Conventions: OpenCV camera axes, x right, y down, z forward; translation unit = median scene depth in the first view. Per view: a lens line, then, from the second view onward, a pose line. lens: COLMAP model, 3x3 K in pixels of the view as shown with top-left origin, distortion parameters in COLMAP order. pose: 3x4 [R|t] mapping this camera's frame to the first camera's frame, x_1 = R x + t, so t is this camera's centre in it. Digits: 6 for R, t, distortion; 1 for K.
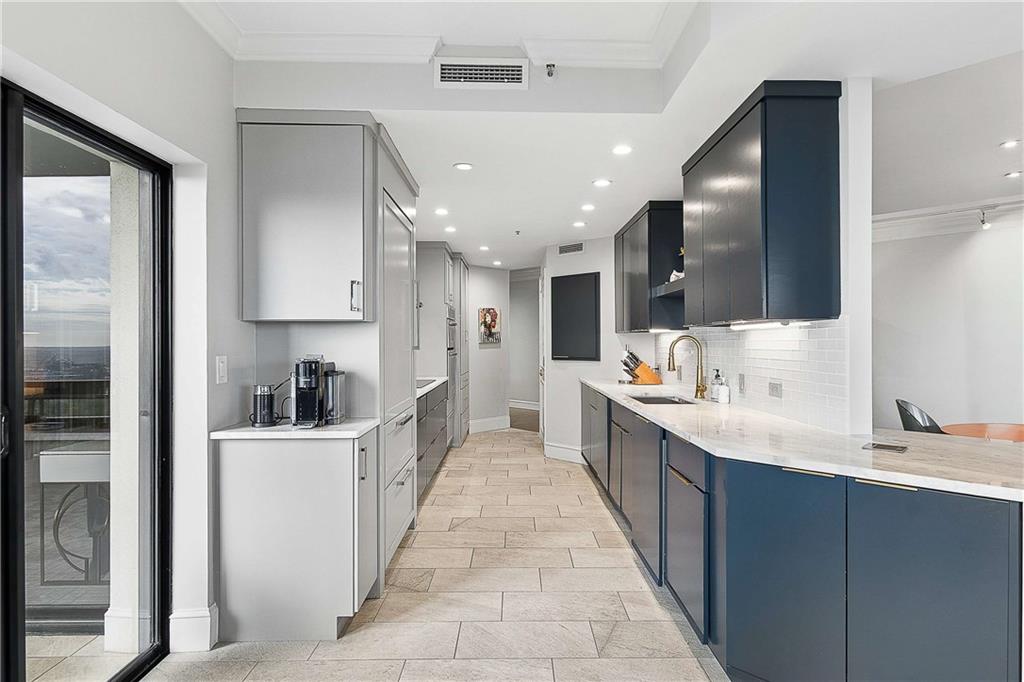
lens RADIAL K [[476.8, 0, 513.8], [0, 476.8, 342.0], [0, 0, 1]] dist [0.003525, 0.000129]
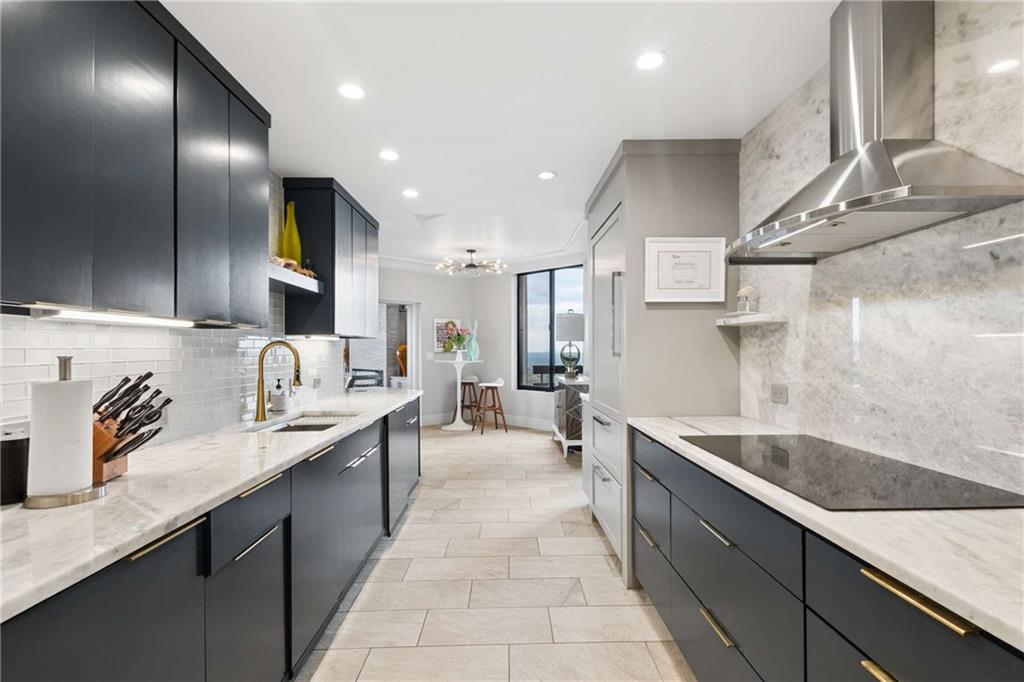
lens RADIAL K [[476.8, 0, 511.8], [0, 476.8, 345.4], [0, 0, 1]] dist [0.003525, 0.000129]
pose [[-0.999899, 0.007547, -0.012063, -0.015906], [0.007631, 0.999947, -0.006853, 0.000898], [0.012010, -0.006944, -0.999904, 1.944173]]
